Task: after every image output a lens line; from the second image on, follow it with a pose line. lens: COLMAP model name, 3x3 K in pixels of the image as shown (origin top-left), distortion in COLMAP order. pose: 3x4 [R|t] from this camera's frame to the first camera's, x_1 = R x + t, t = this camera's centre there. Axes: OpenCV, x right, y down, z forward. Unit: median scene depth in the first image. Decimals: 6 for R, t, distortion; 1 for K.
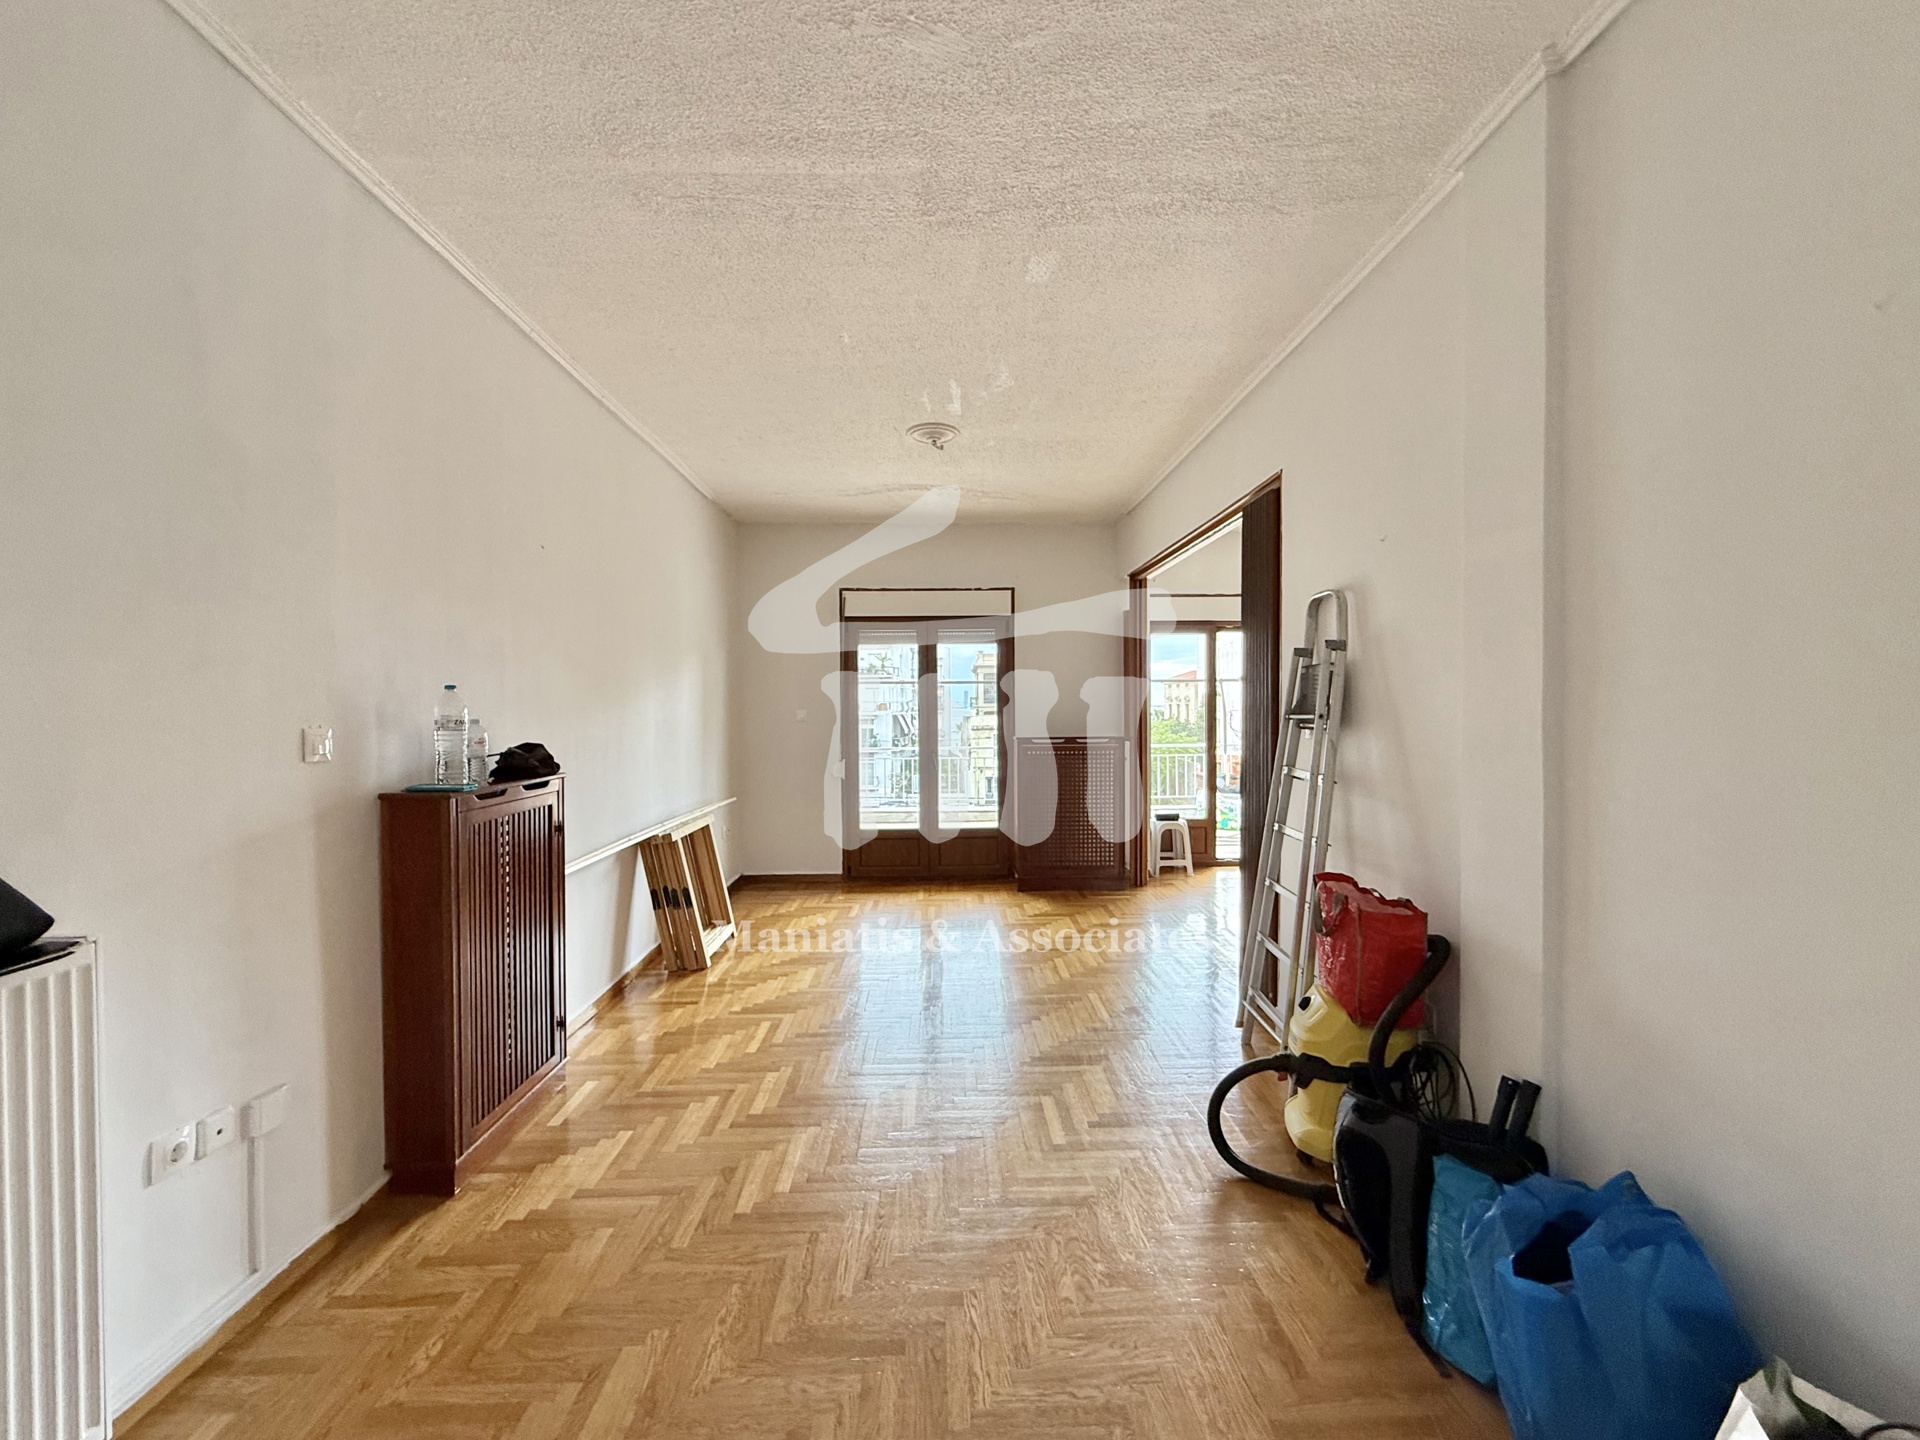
lens RADIAL K [[767.1, 0, 955.3], [0, 767.1, 719.4], [0, 0, 1]] dist [-0.000285, 0.000030]
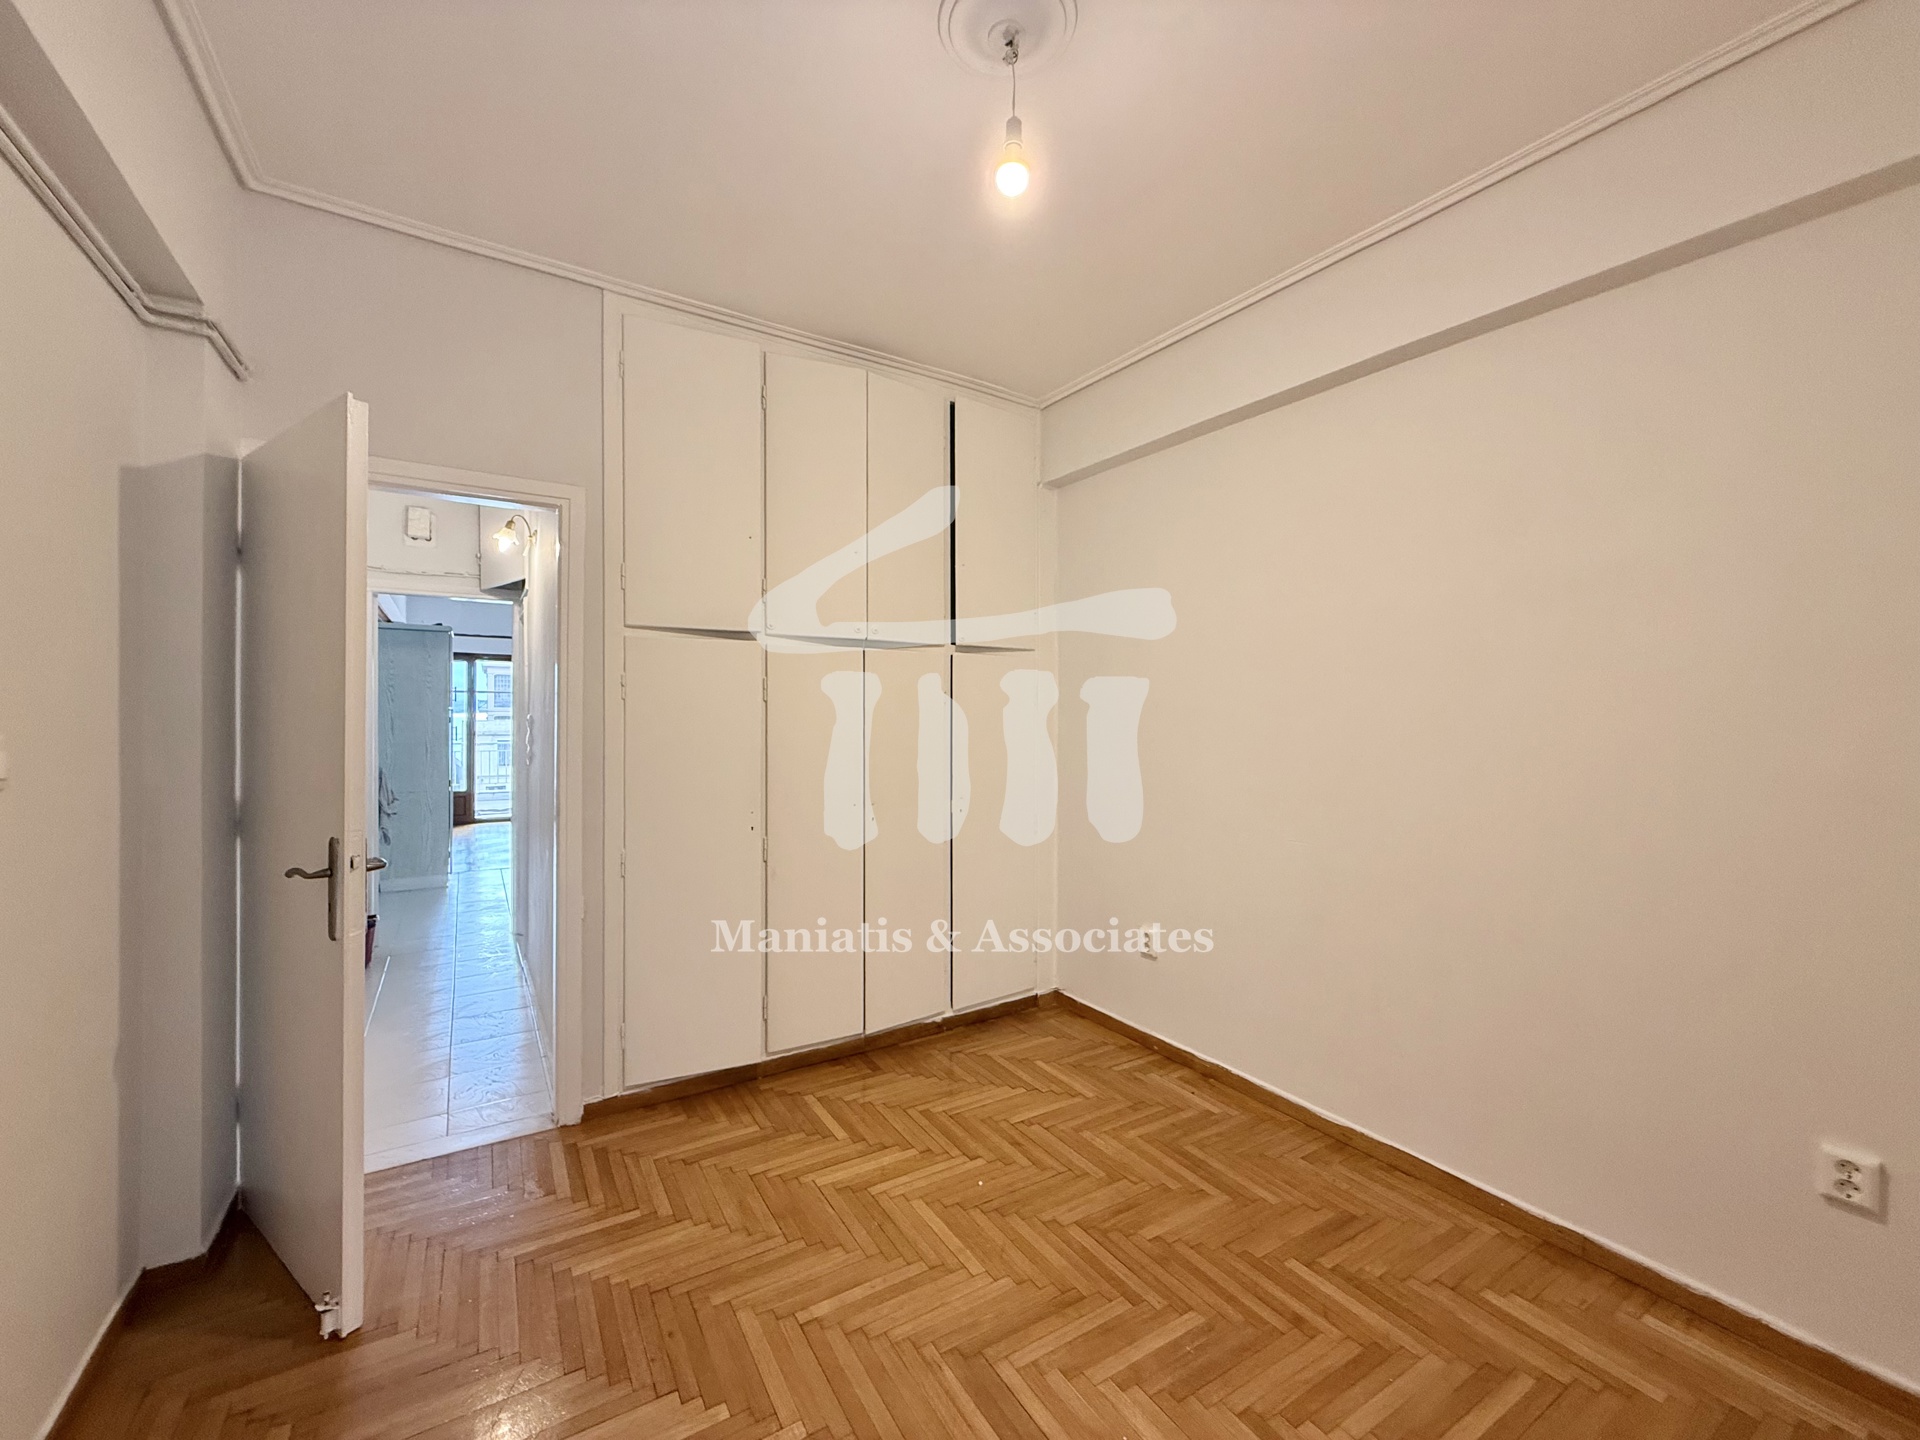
lens RADIAL K [[767.1, 0, 958.7], [0, 767.1, 712.0], [0, 0, 1]] dist [-0.000285, 0.000030]
pose [[0.852409, 0.008248, 0.522810, 0.628086], [0.000511, 0.999862, -0.016608, 0.010743], [-0.522875, 0.014424, 0.852287, -1.206144]]
